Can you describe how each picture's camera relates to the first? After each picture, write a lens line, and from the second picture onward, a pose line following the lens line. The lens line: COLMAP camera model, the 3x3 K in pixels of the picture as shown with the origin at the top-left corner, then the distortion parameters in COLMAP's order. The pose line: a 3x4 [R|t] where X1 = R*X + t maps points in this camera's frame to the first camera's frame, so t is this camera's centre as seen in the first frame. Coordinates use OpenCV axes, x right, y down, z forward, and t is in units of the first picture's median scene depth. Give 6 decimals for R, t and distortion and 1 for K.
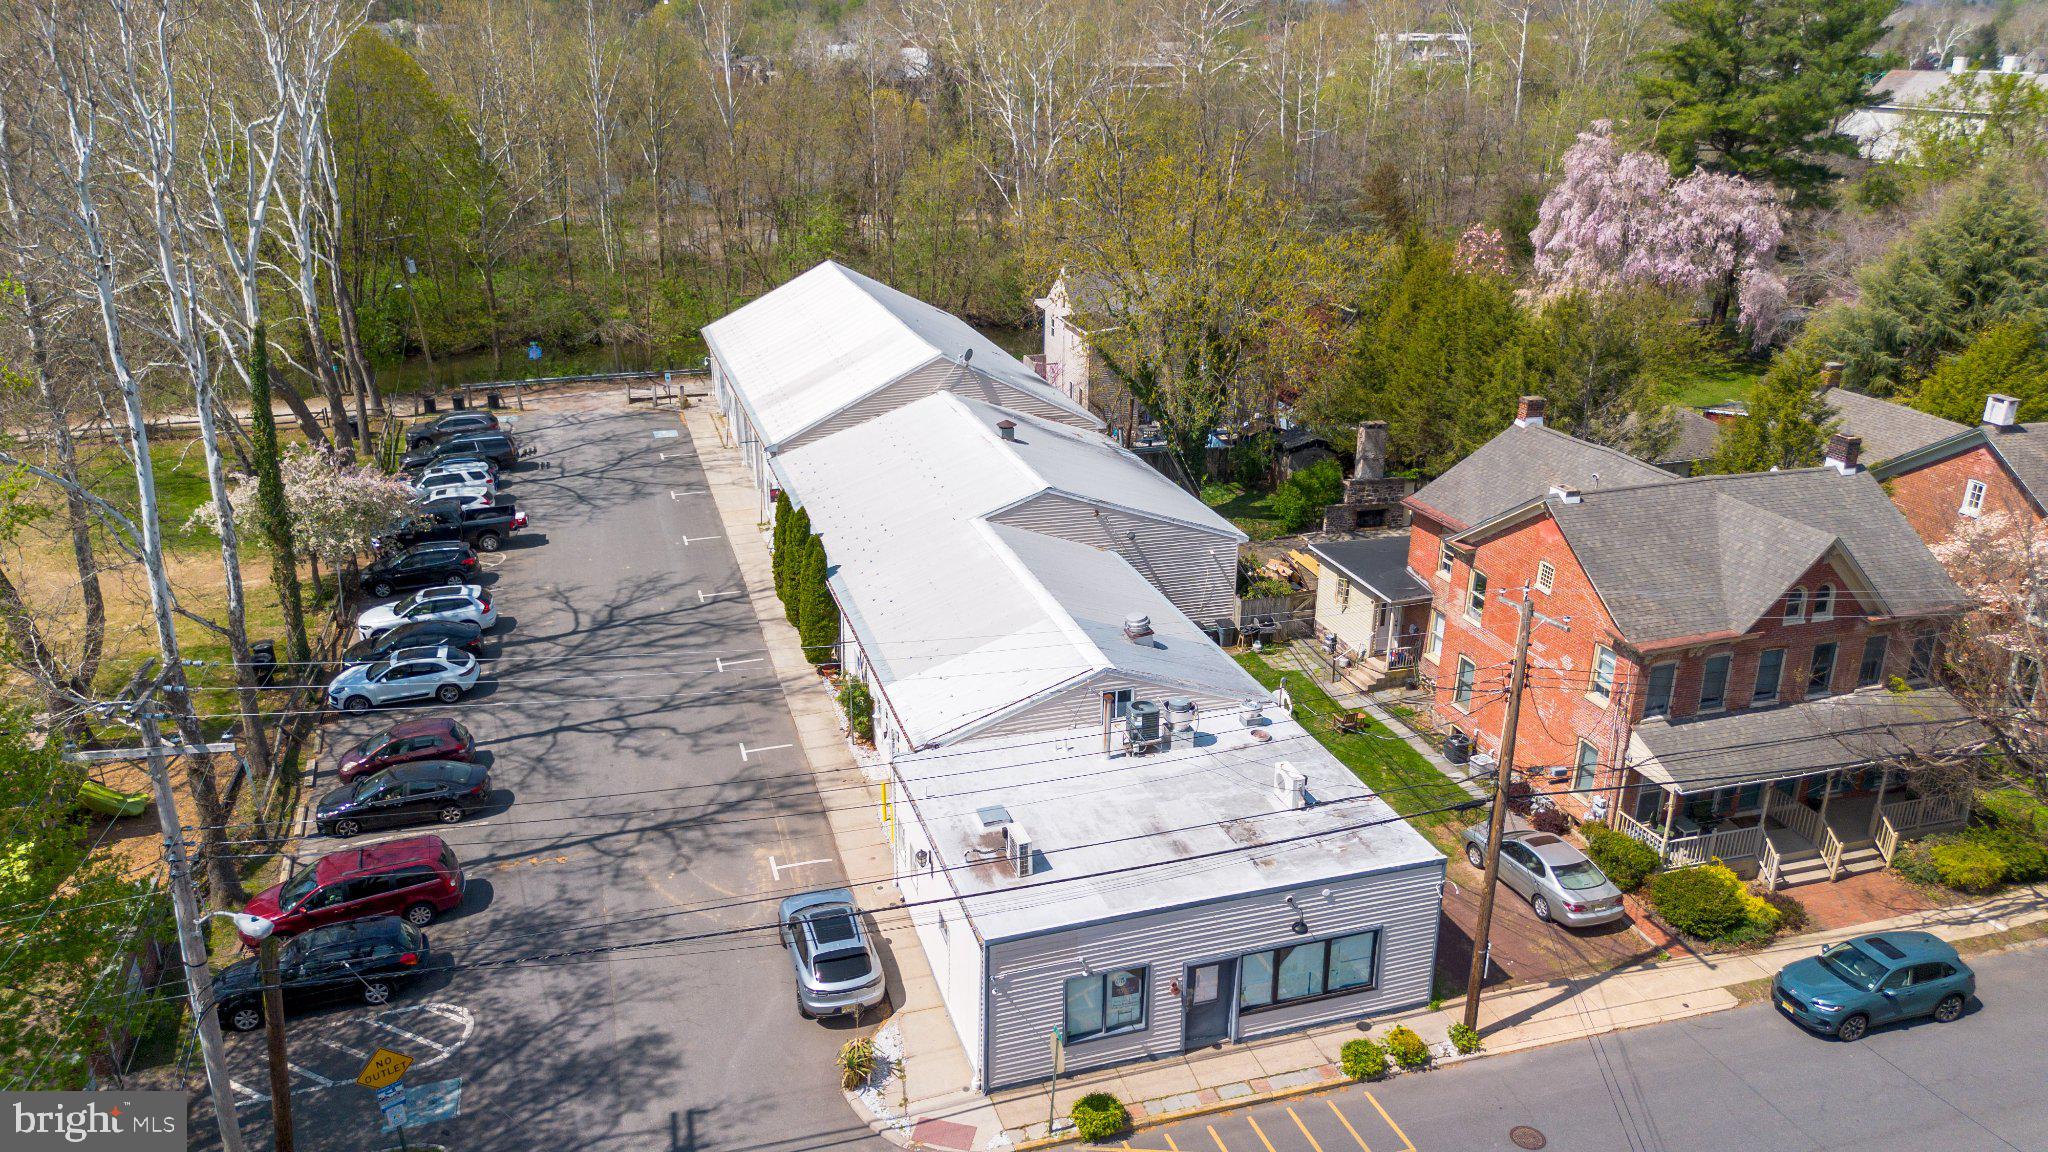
lens RADIAL K [[1454.4, 0, 1026.3], [0, 1454.4, 568.4], [0, 0, 1]] dist [0.067859, -0.075180]
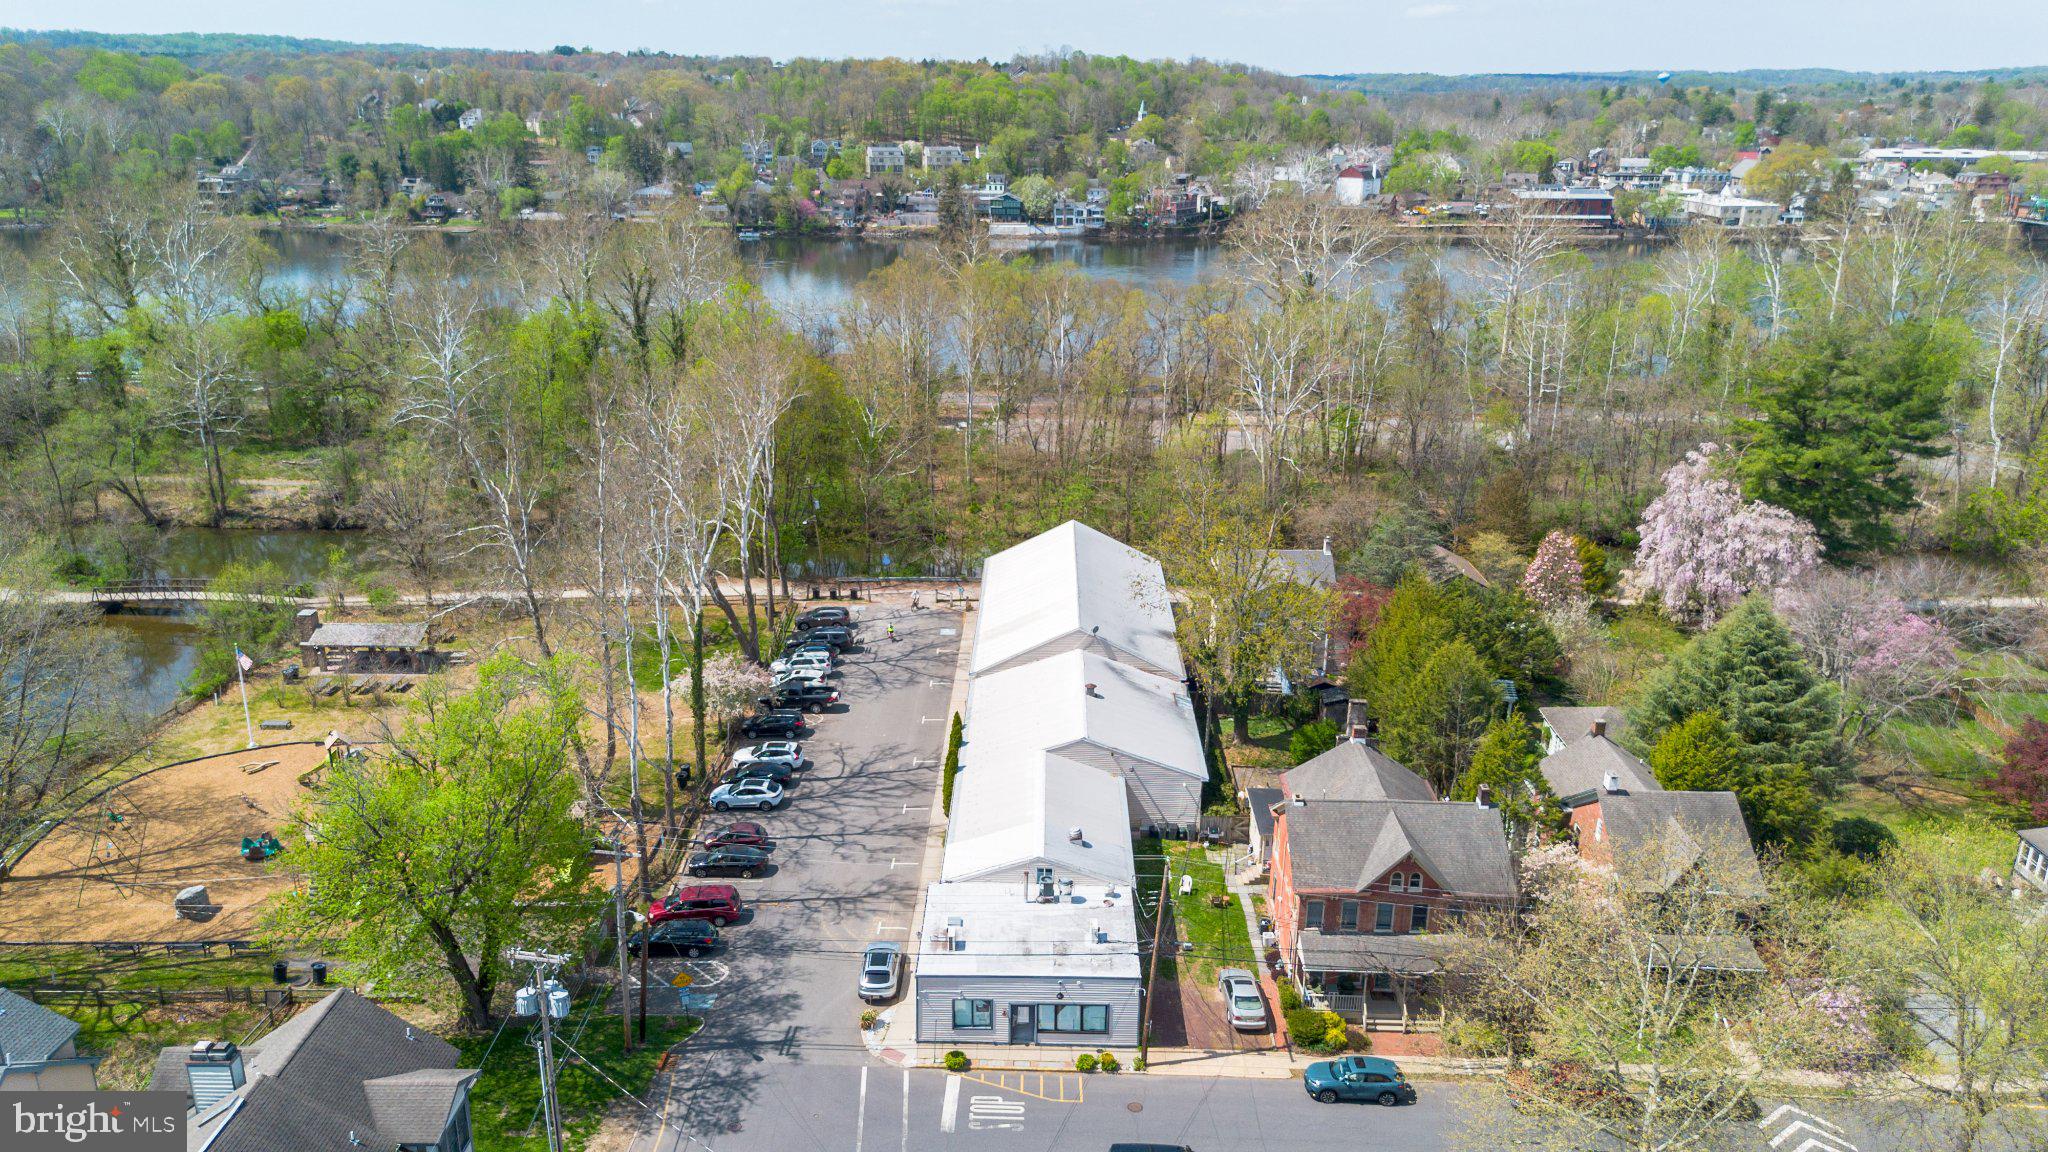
lens RADIAL K [[1454.4, 0, 1032.1], [0, 1454.4, 560.9], [0, 0, 1]] dist [0.067859, -0.075180]
pose [[0.951217, 0.099188, -0.292144, 0.502701], [-0.113176, 0.993081, -0.031333, -0.230795], [0.287014, 0.062869, 0.955861, -0.806645]]
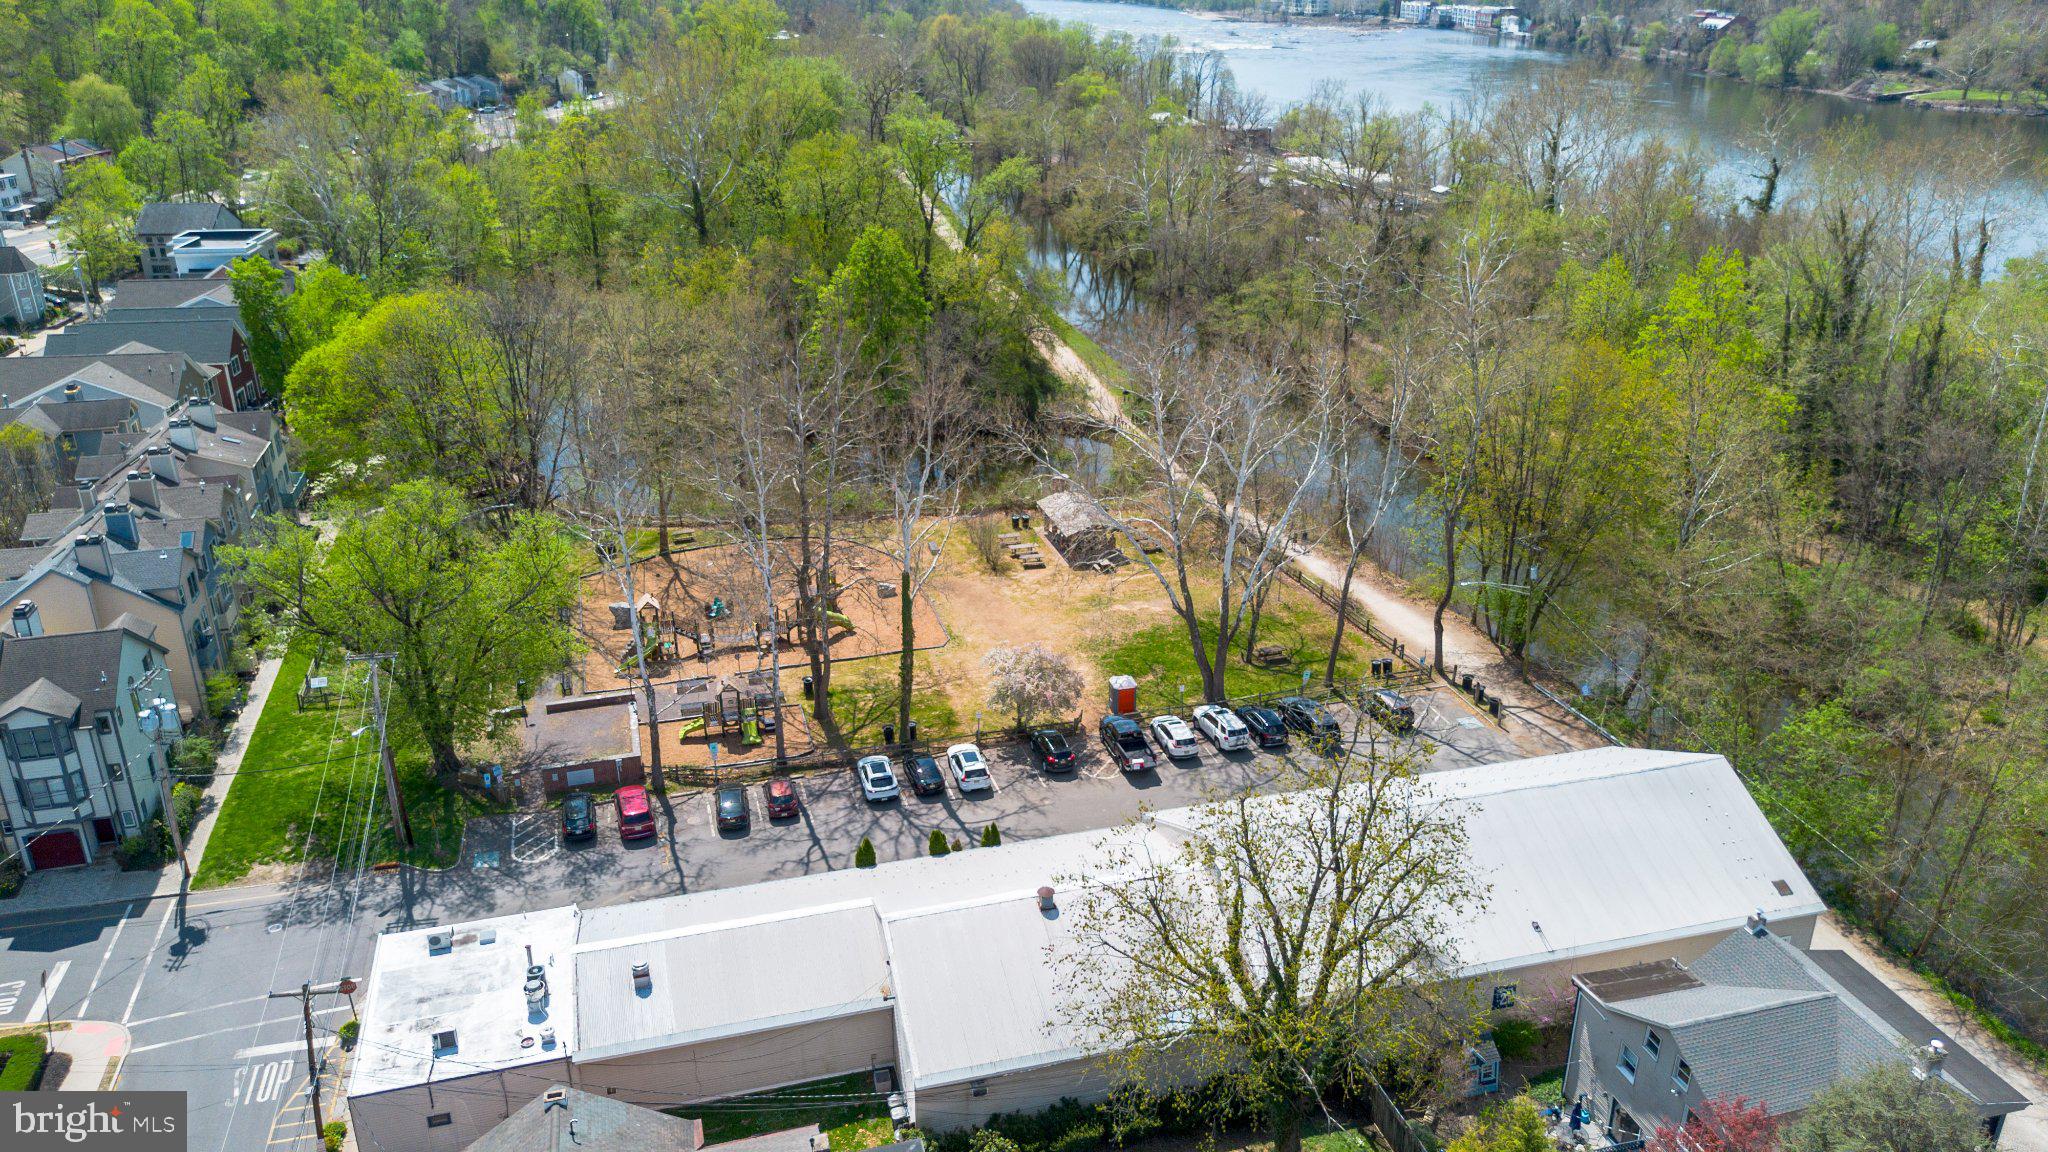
lens RADIAL K [[1454.4, 0, 1010.6], [0, 1454.4, 578.2], [0, 0, 1]] dist [0.067859, -0.075180]
pose [[-0.031275, 0.385613, -0.922130, 1.188348], [-0.344231, 0.861985, 0.372137, -0.911382], [0.938364, 0.329065, 0.105781, 0.973214]]
